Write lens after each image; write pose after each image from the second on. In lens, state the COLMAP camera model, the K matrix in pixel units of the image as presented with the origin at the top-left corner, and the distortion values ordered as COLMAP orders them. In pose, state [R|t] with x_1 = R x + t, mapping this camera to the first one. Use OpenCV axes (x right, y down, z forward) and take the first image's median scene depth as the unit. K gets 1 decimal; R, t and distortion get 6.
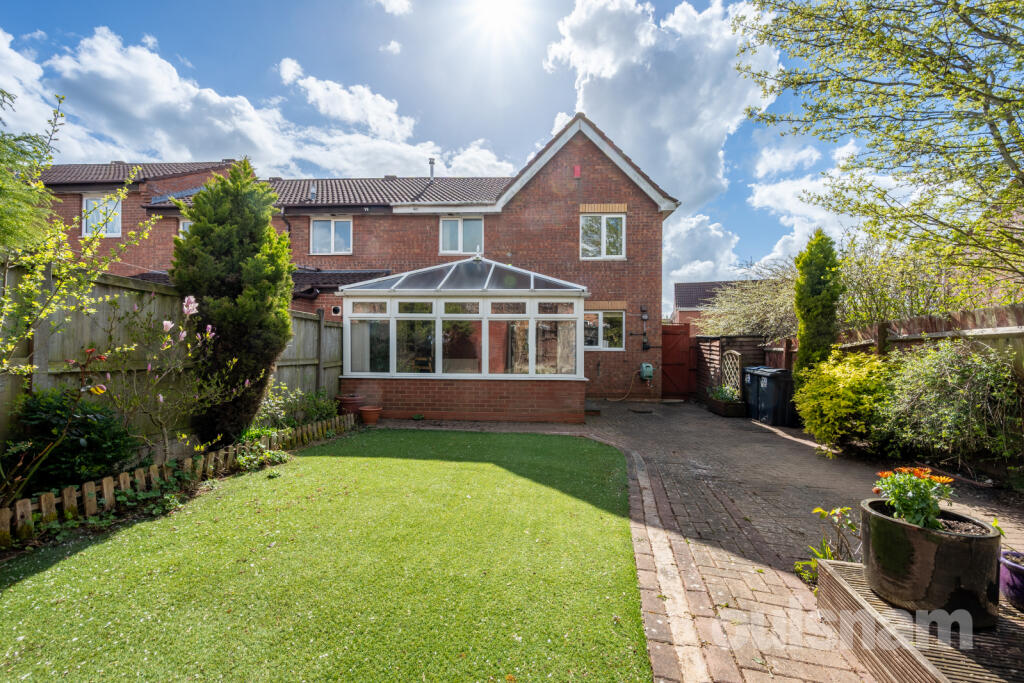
lens RADIAL K [[398.2, 0, 512.5], [0, 398.2, 342.2], [0, 0, 1]] dist [-0.000802, 0.000335]
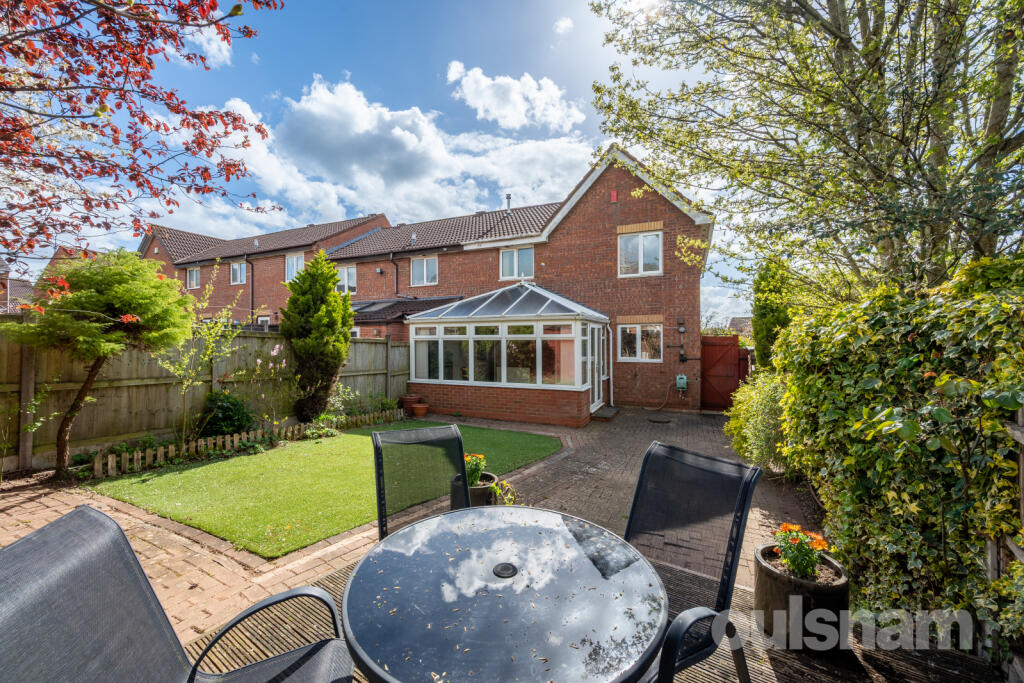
lens RADIAL K [[398.2, 0, 512.2], [0, 398.2, 342.5], [0, 0, 1]] dist [-0.000802, 0.000335]
pose [[0.931795, -0.007471, -0.362909, 0.397718], [0.008328, 0.999965, 0.000797, -0.046462], [0.362890, -0.003765, 0.931824, -0.151893]]
